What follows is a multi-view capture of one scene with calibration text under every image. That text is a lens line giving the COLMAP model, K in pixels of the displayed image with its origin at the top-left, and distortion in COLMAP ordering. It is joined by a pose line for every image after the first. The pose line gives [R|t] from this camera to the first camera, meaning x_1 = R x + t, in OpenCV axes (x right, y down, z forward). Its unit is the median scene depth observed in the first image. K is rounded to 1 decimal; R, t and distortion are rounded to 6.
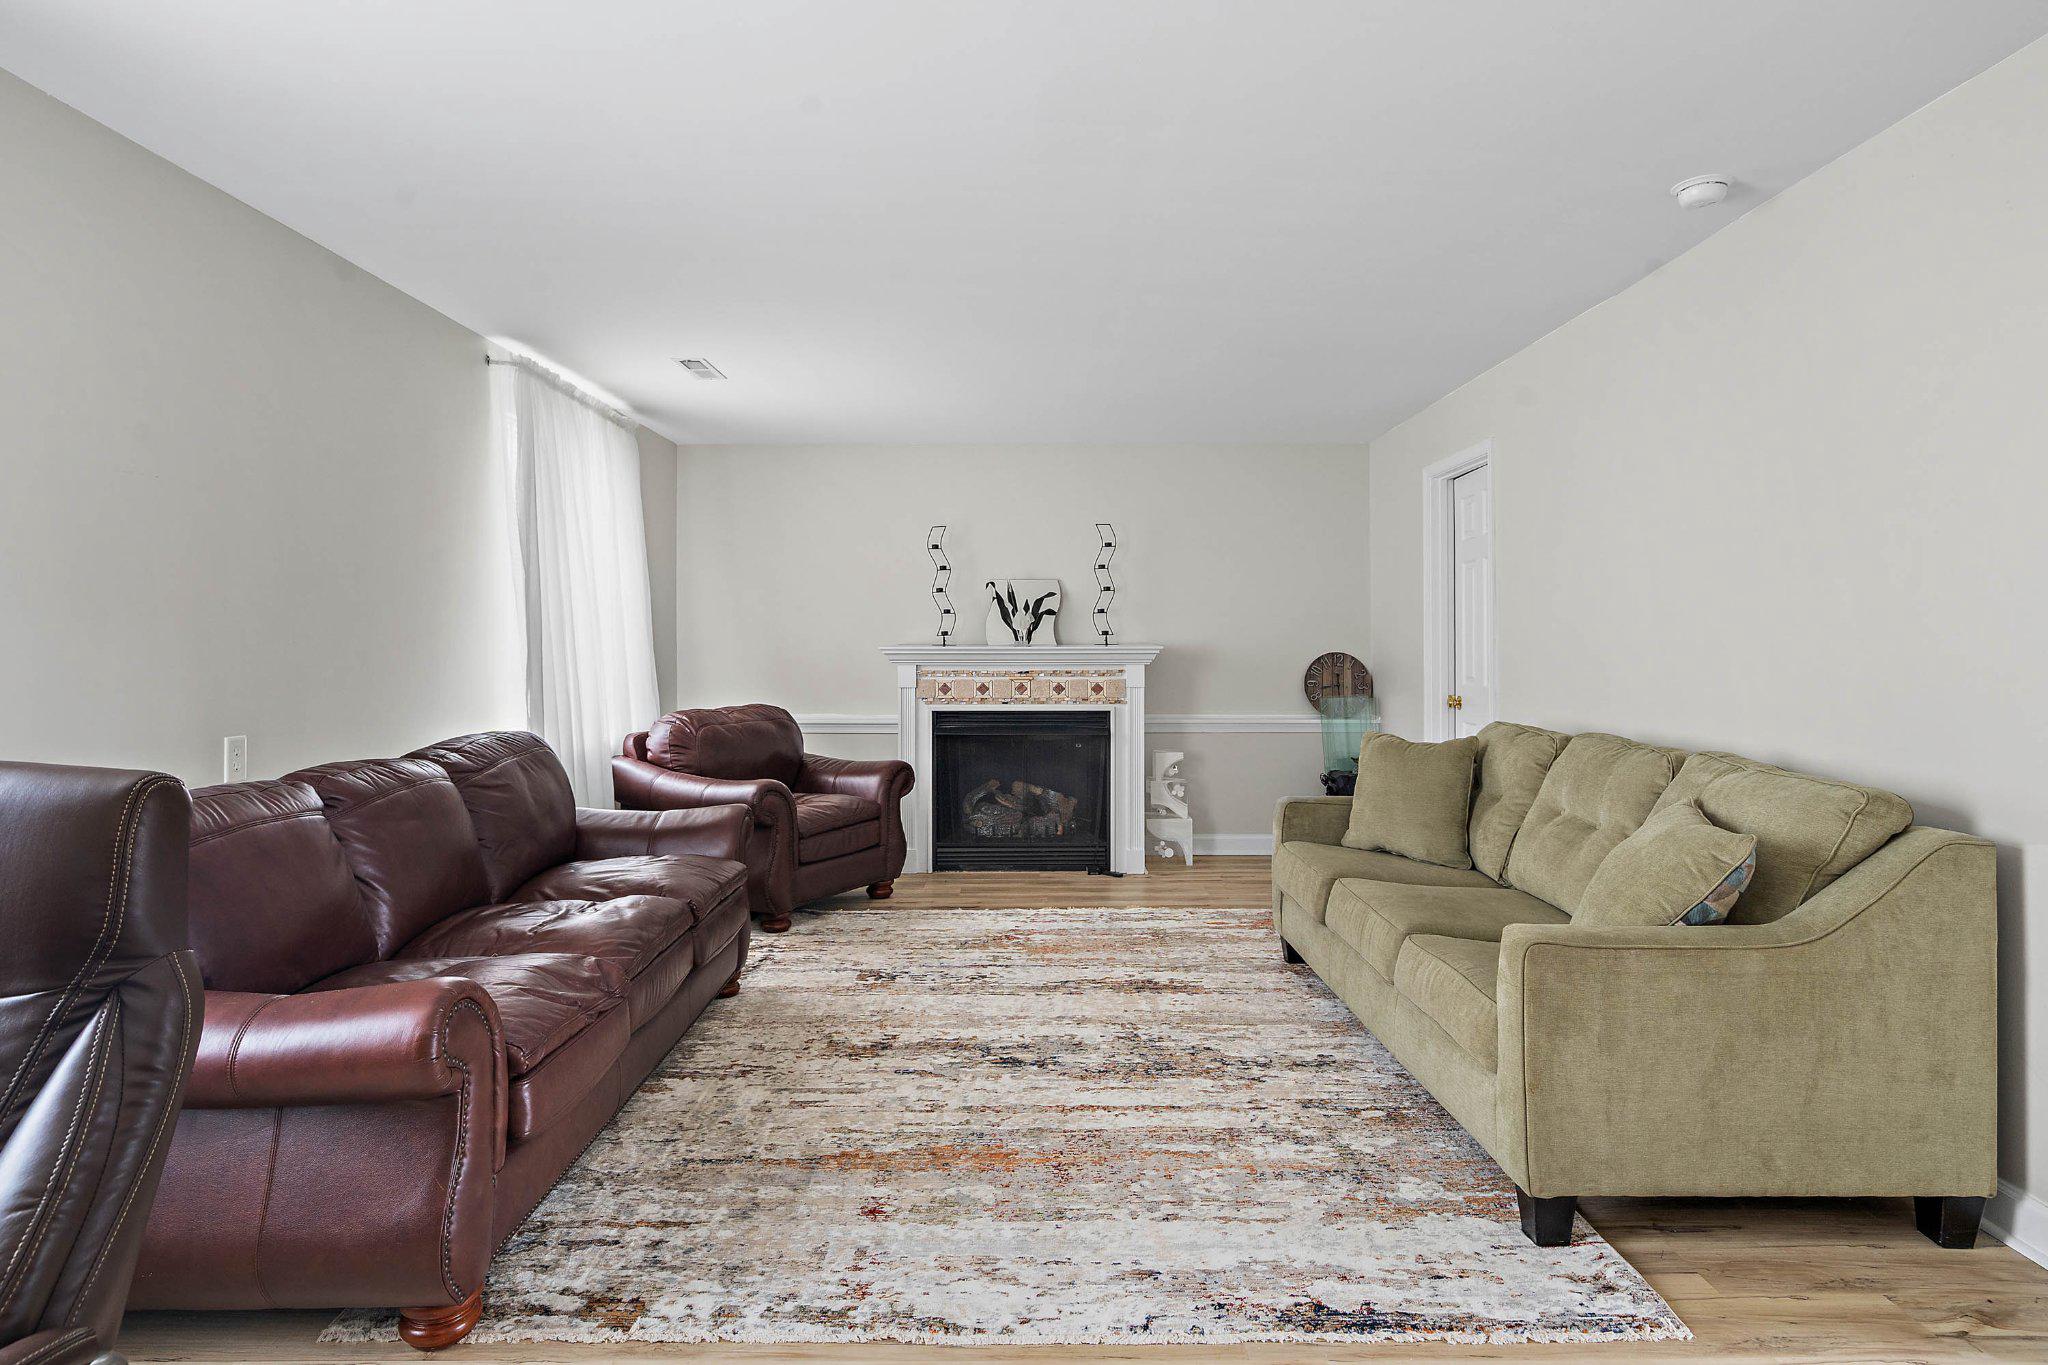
lens RADIAL K [[1083.7, 0, 1023.2], [0, 1083.7, 669.8], [0, 0, 1]] dist [0.030105, 0.000505]
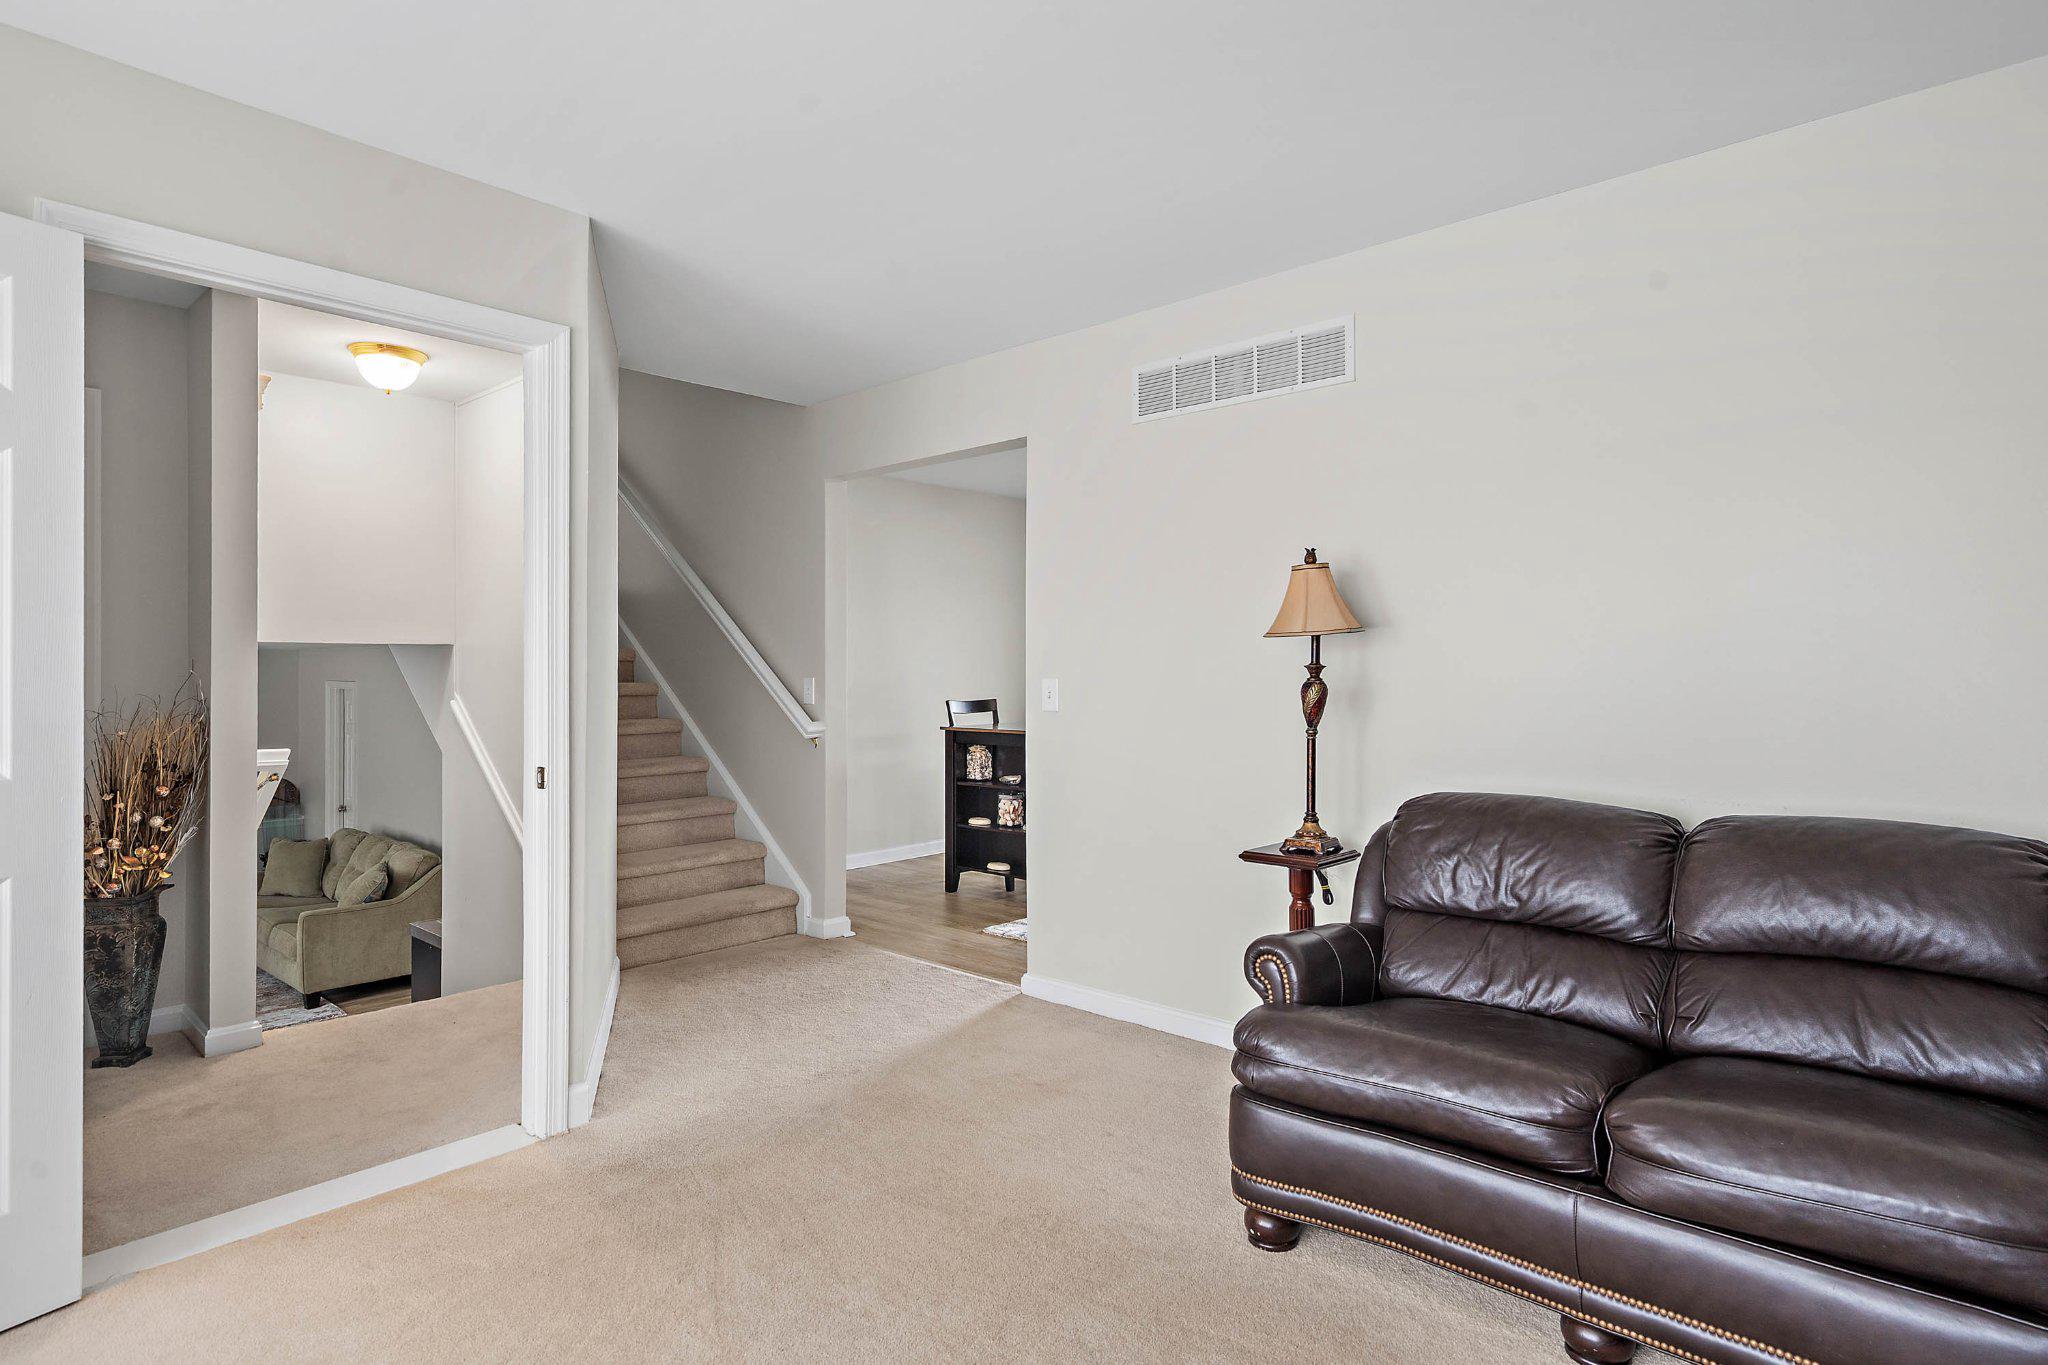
lens RADIAL K [[1083.7, 0, 1018.7], [0, 1083.7, 670.9], [0, 0, 1]] dist [0.030105, 0.000505]
pose [[0.673757, 0.005327, 0.738934, -0.500489], [0.010463, 0.999805, -0.016747, -0.382395], [-0.738879, 0.019015, 0.673569, -2.640111]]
